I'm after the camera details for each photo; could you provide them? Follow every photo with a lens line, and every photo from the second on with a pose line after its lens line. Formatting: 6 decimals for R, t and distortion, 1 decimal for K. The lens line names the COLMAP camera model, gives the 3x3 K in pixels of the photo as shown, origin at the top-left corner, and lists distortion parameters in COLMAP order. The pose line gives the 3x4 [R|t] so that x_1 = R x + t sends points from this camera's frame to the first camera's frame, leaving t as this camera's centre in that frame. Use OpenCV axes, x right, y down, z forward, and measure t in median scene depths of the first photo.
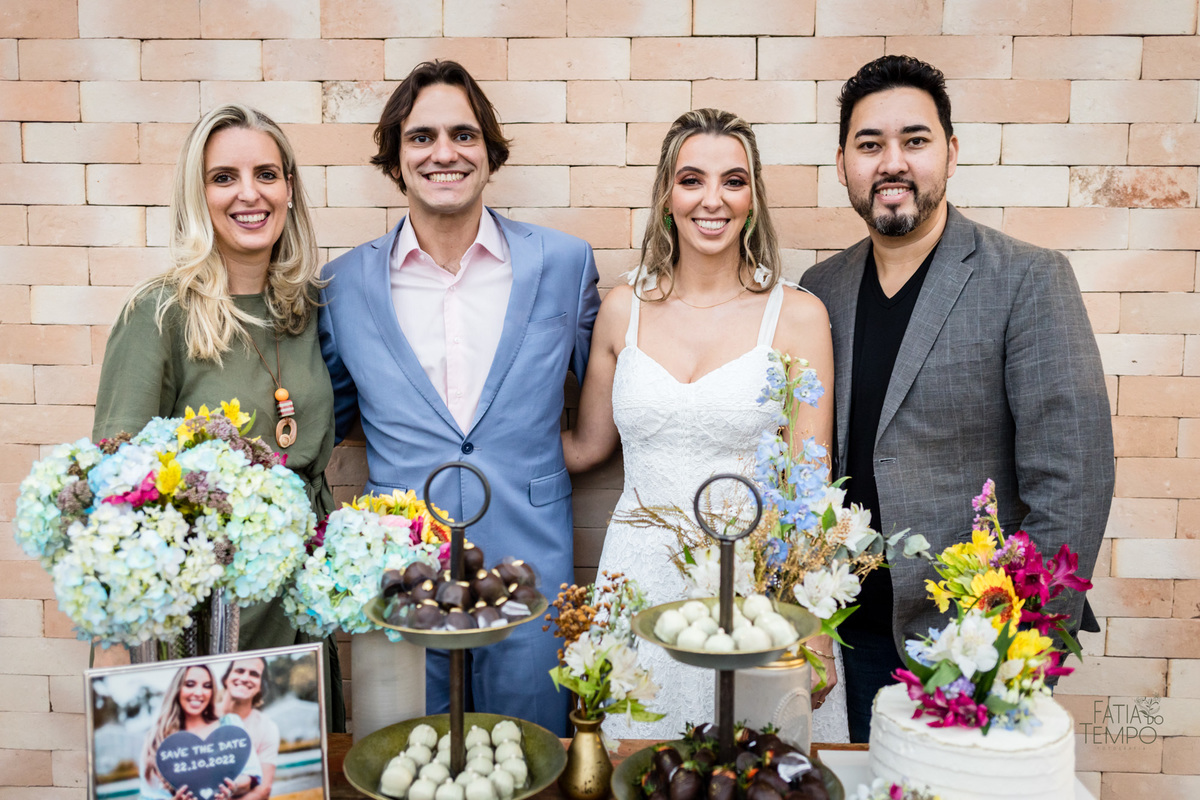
lens RADIAL K [[1151.2, 0, 598.0], [0, 1151.2, 403.4], [0, 0, 1]] dist [0.010674, -0.013698]
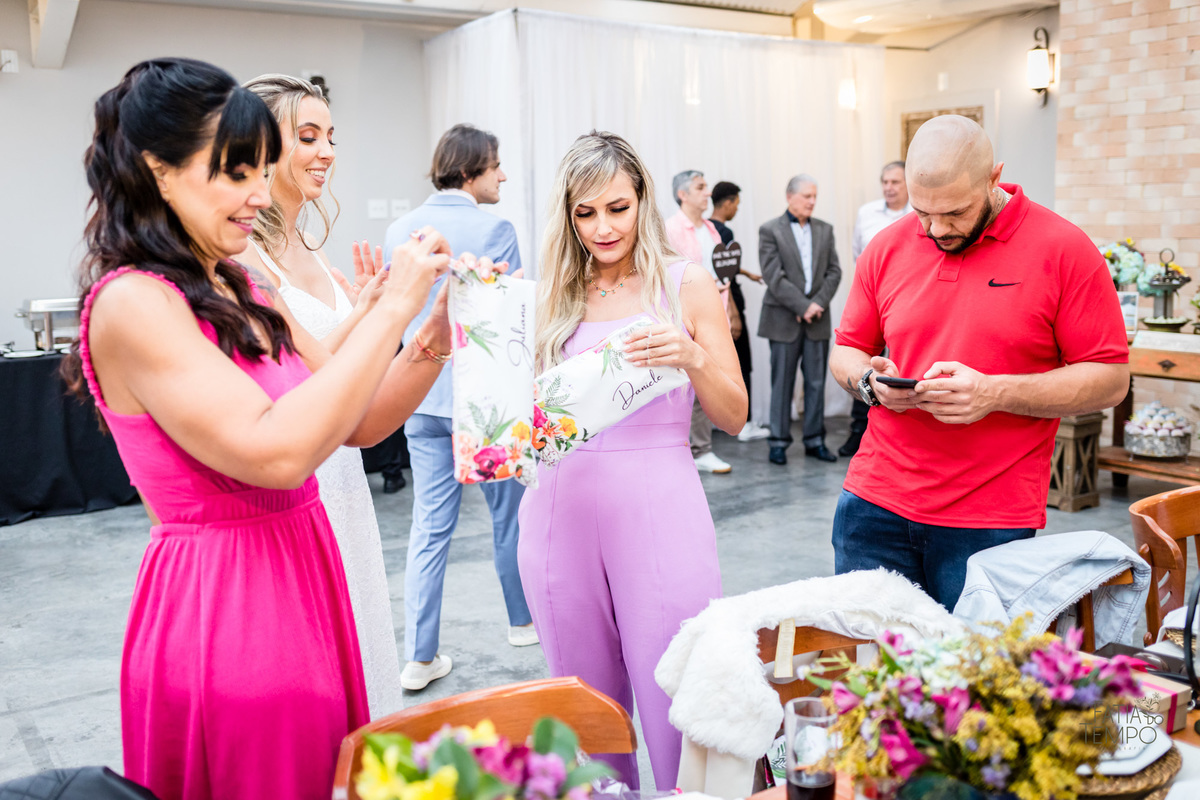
lens RADIAL K [[1207.6, 0, 607.0], [0, 1207.6, 398.0], [0, 0, 1]] dist [0.011461, -0.018977]
pose [[0.590410, 0.098317, -0.801093, 2.233743], [-0.064296, 0.995128, 0.074744, 0.388428], [0.804538, 0.007377, 0.593855, -3.252863]]
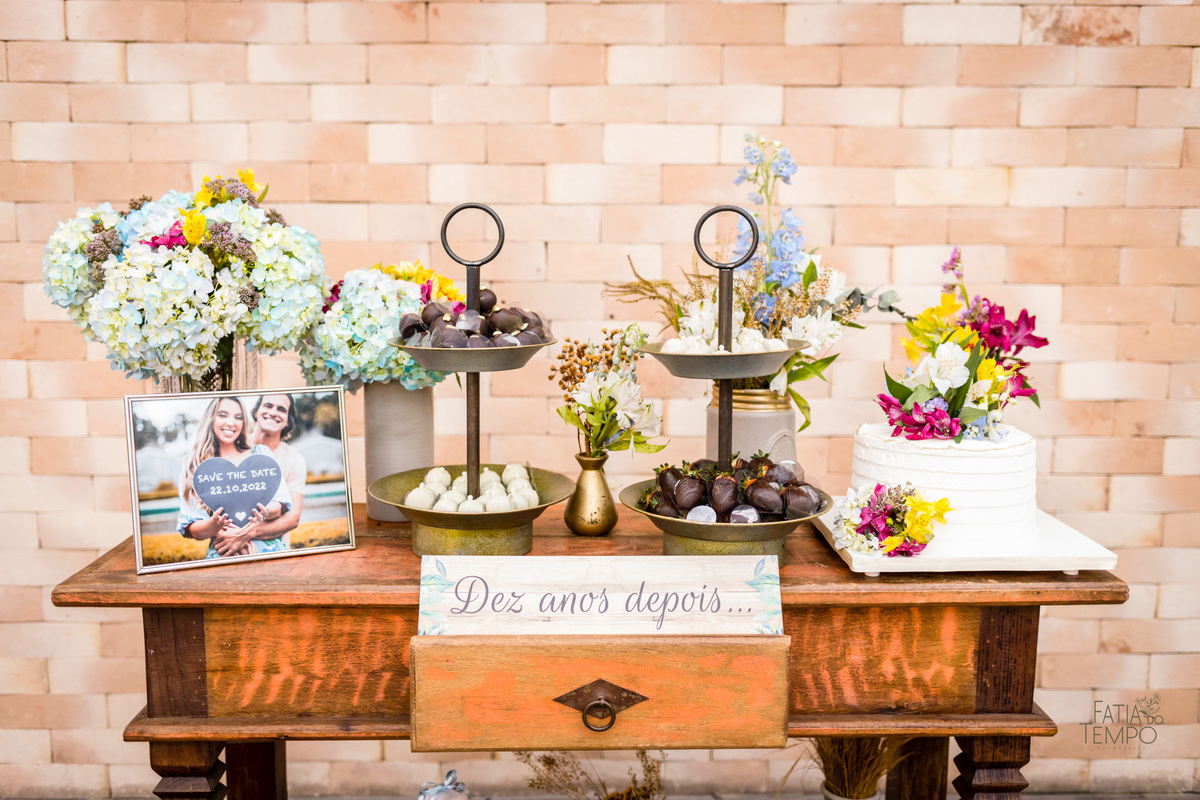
lens RADIAL K [[1163.1, 0, 598.6], [0, 1163.1, 406.0], [0, 0, 1]] dist [0.001610, -0.002437]
pose [[0.998439, -0.011172, 0.054732, -0.063797], [0.009252, 0.999337, 0.035206, 0.192857], [-0.055089, -0.034645, 0.997880, -0.085761]]
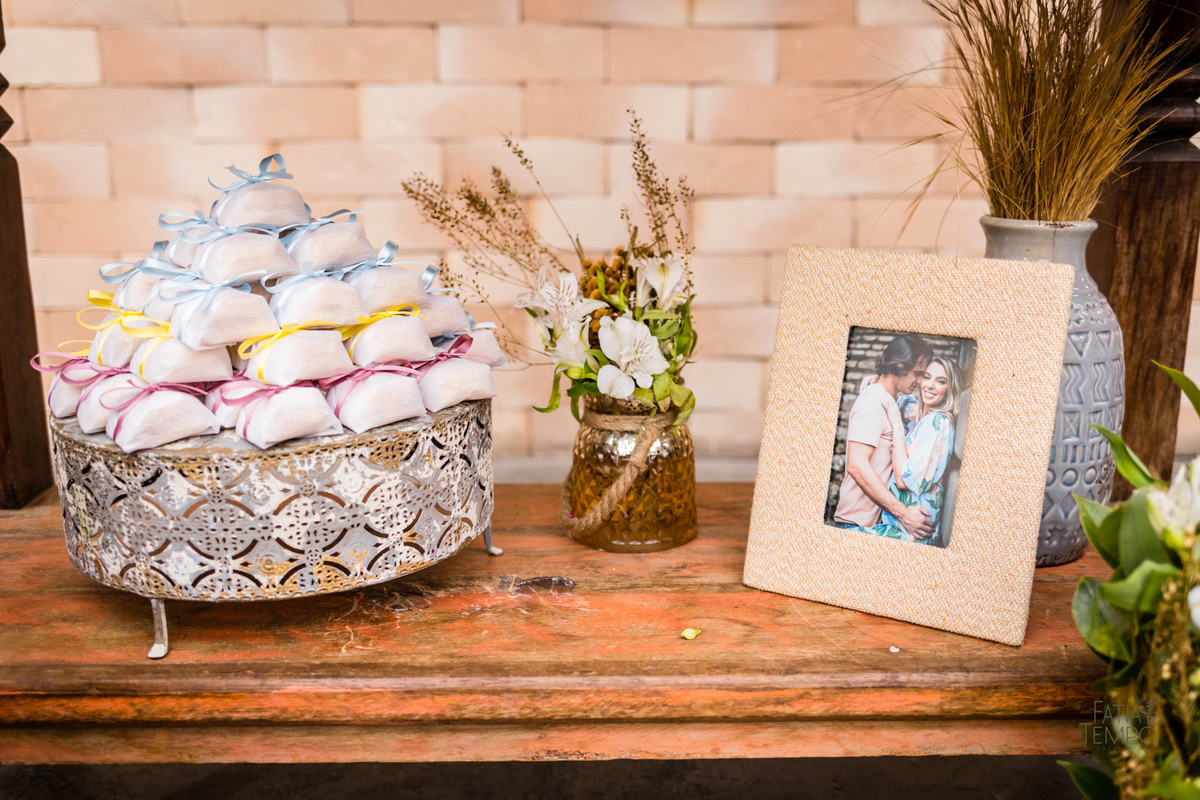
lens RADIAL K [[1151.2, 0, 598.0], [0, 1151.2, 403.4], [0, 0, 1]] dist [0.010674, -0.013698]
pose [[0.999716, -0.021840, 0.009499, 0.010237], [0.020137, 0.988092, 0.152541, 0.633256], [-0.012717, -0.152306, 0.988252, 0.453058]]
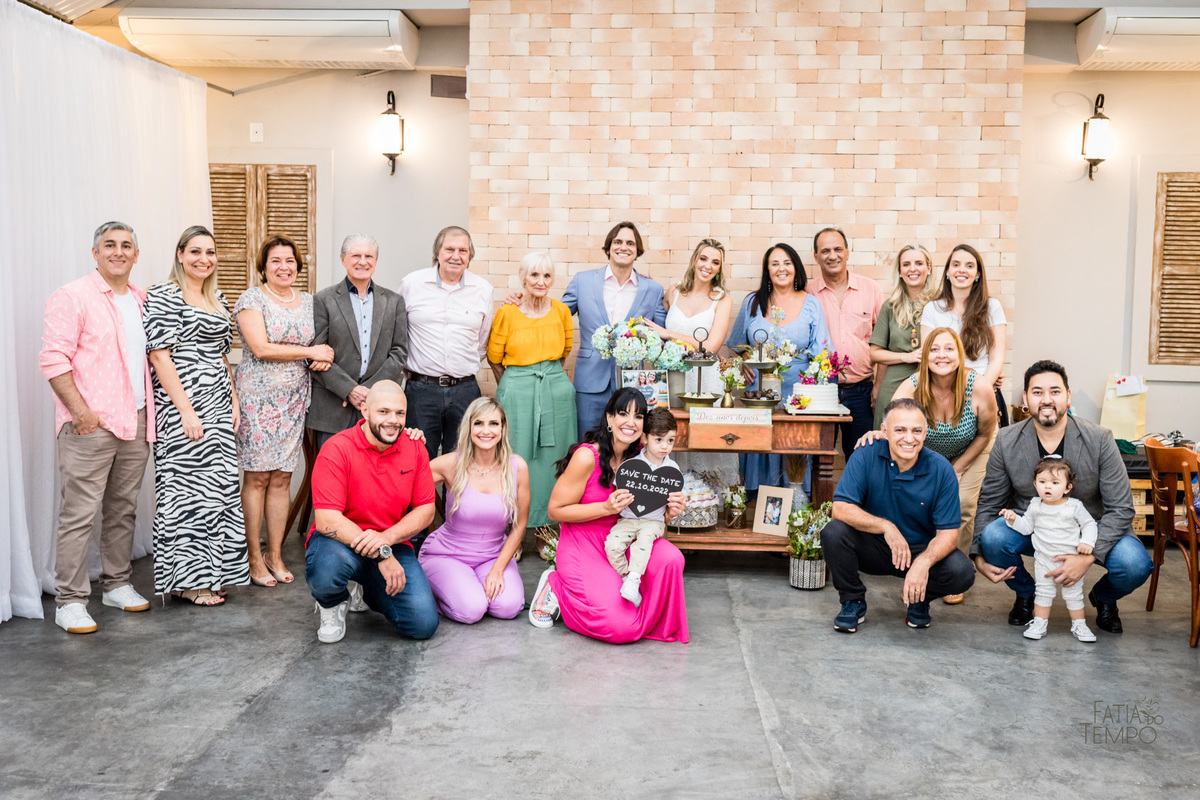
lens RADIAL K [[1207.6, 0, 607.0], [0, 1207.6, 398.0], [0, 0, 1]] dist [0.011461, -0.018977]
pose [[0.999671, 0.009896, -0.023673, -0.360835], [-0.010373, 0.999744, -0.020089, 0.409836], [0.023468, 0.020328, 0.999518, -3.581317]]
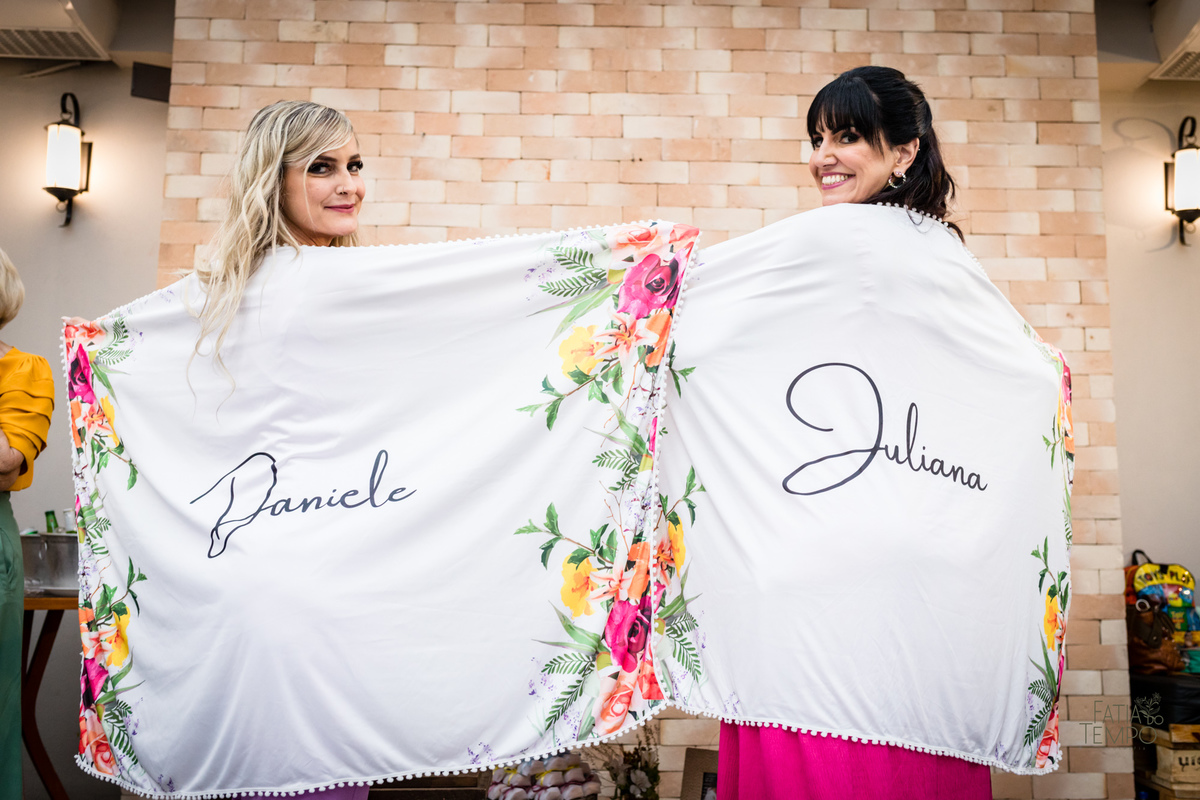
lens RADIAL K [[1184.0, 0, 637.8], [0, 1184.0, 398.5], [0, 0, 1]] dist [0.000409, 0.001806]
pose [[0.996962, 0.015581, 0.076311, -0.141963], [0.003540, 0.969708, -0.244241, 0.555289], [-0.077805, 0.243769, 0.966707, -1.137599]]
